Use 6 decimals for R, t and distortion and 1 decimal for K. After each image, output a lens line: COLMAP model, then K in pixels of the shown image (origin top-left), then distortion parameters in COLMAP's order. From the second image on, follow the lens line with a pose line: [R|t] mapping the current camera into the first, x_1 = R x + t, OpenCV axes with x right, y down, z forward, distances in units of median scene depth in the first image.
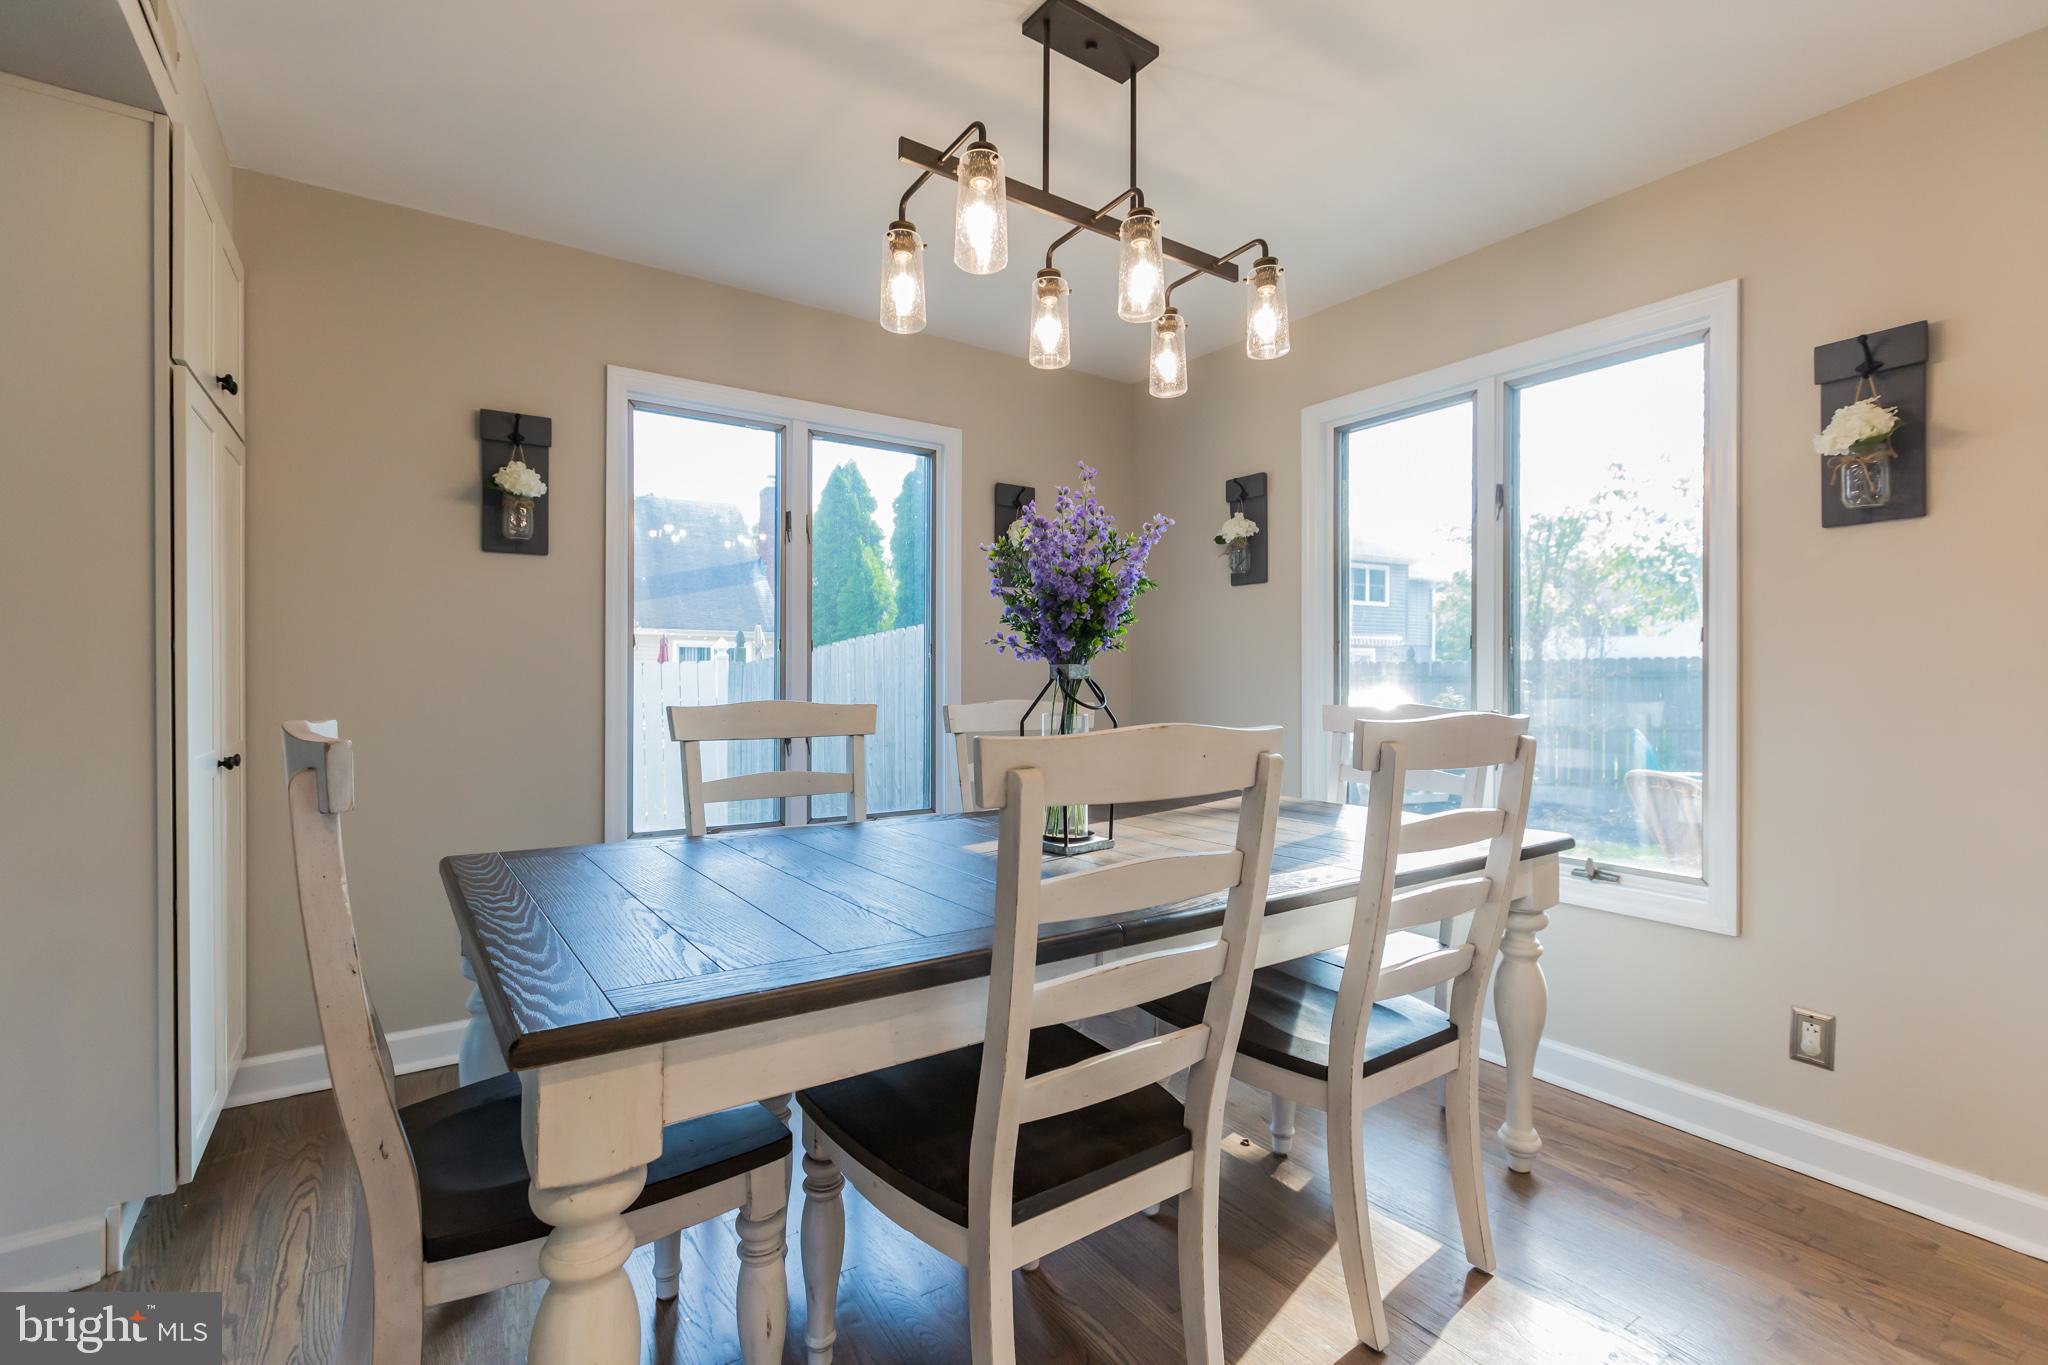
lens RADIAL K [[924.3, 0, 1027.4], [0, 924.3, 677.8], [0, 0, 1]] dist [-0.002513, 0.000753]
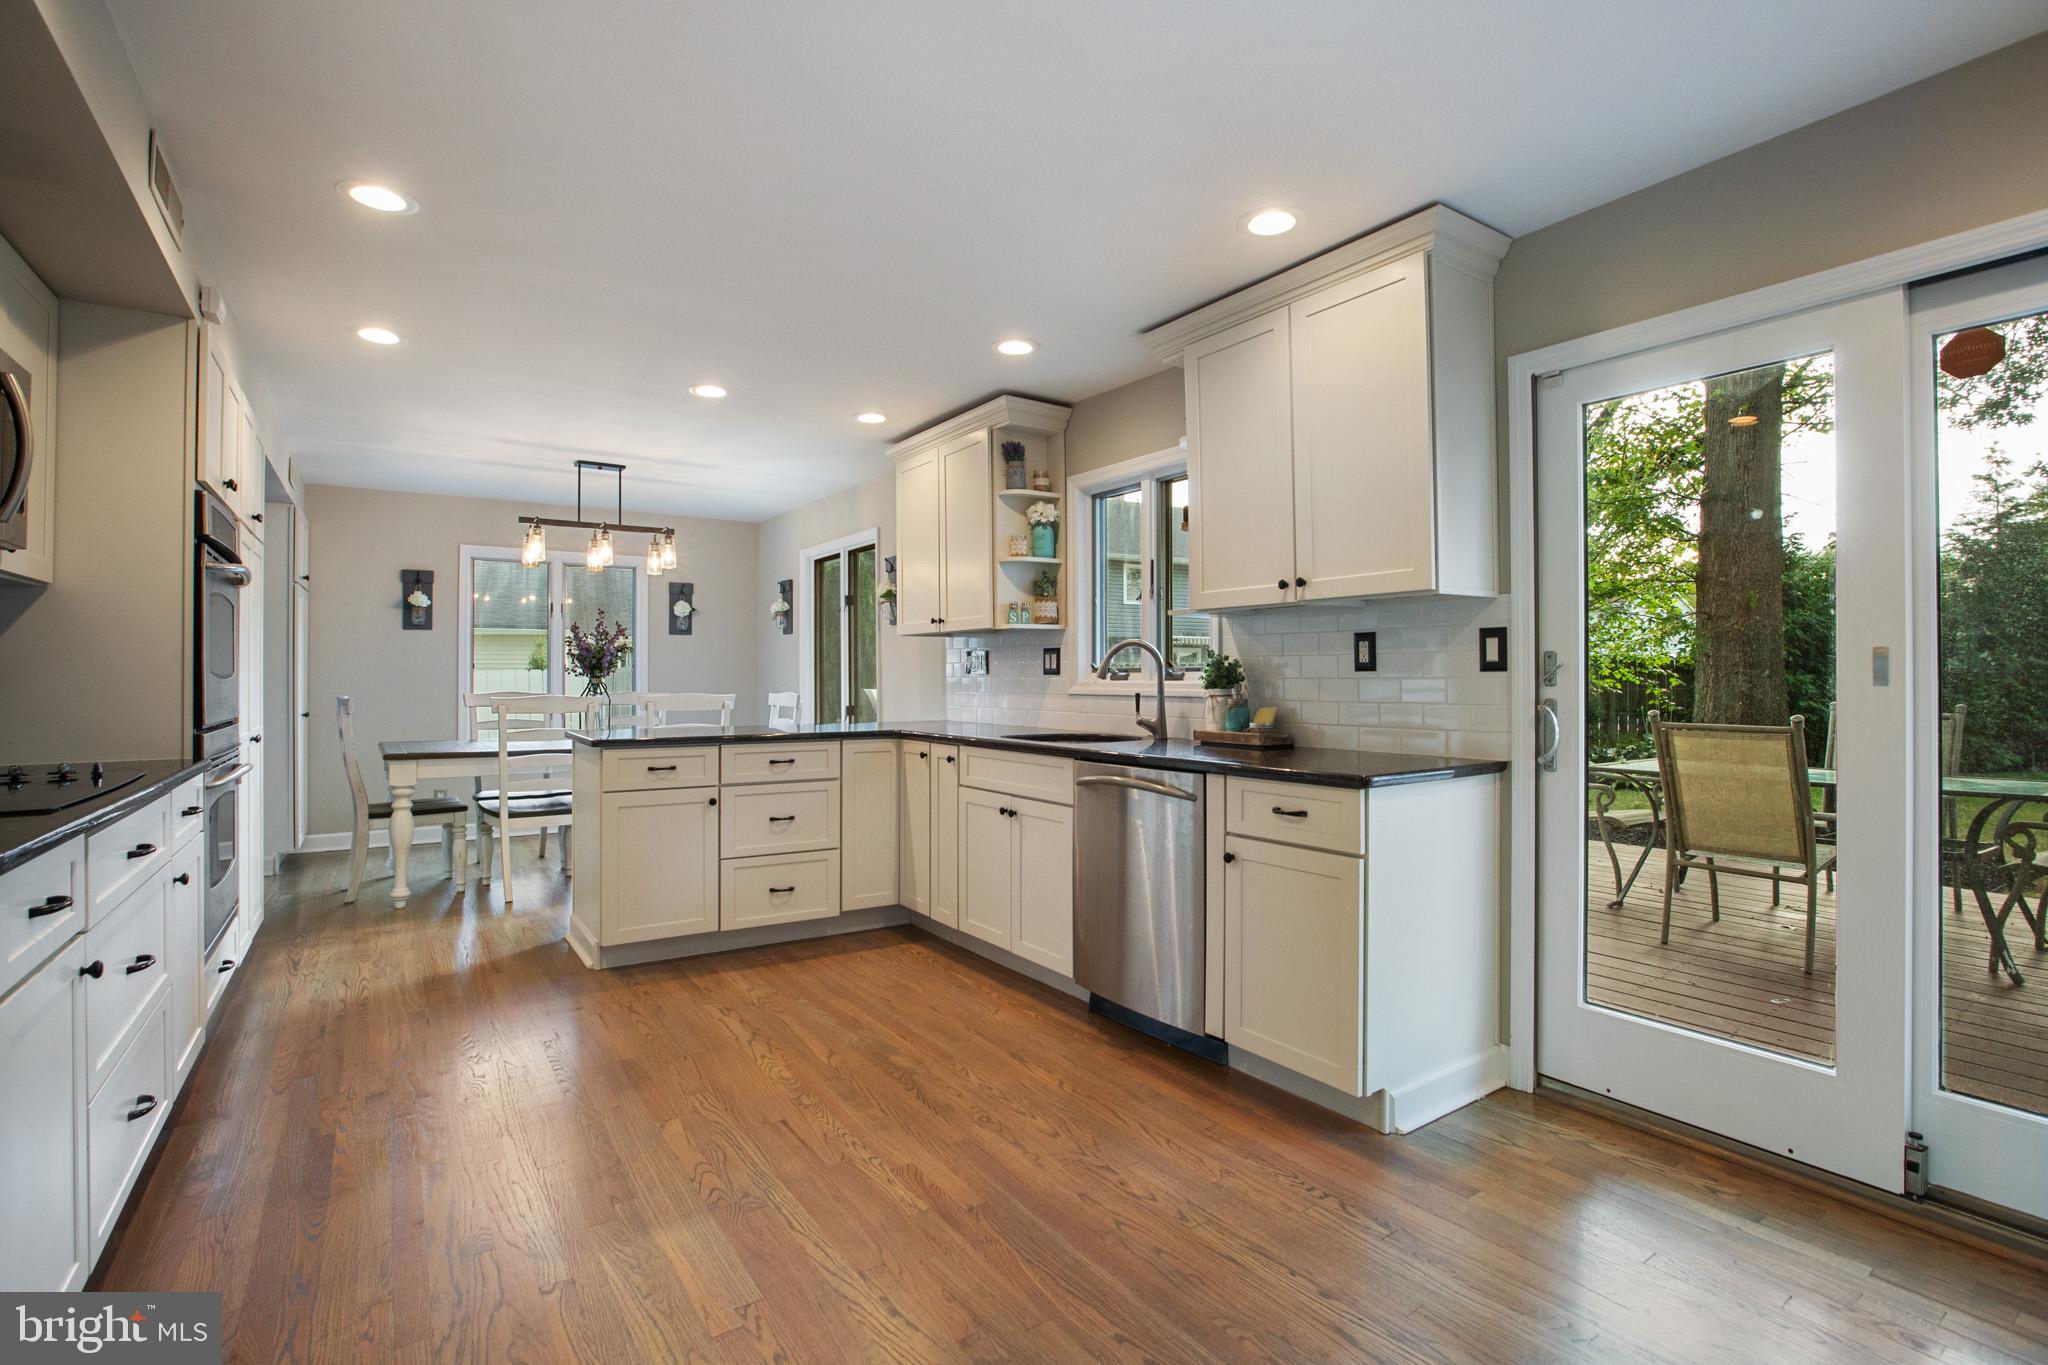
lens RADIAL K [[952.3, 0, 1023.9], [0, 952.3, 669.6], [0, 0, 1]] dist [-0.015945, 0.000348]
pose [[0.999979, -0.003917, -0.005171, 1.164858], [0.003907, 0.999990, -0.001948, -0.025026], [0.005179, 0.001928, 0.999985, -1.630772]]
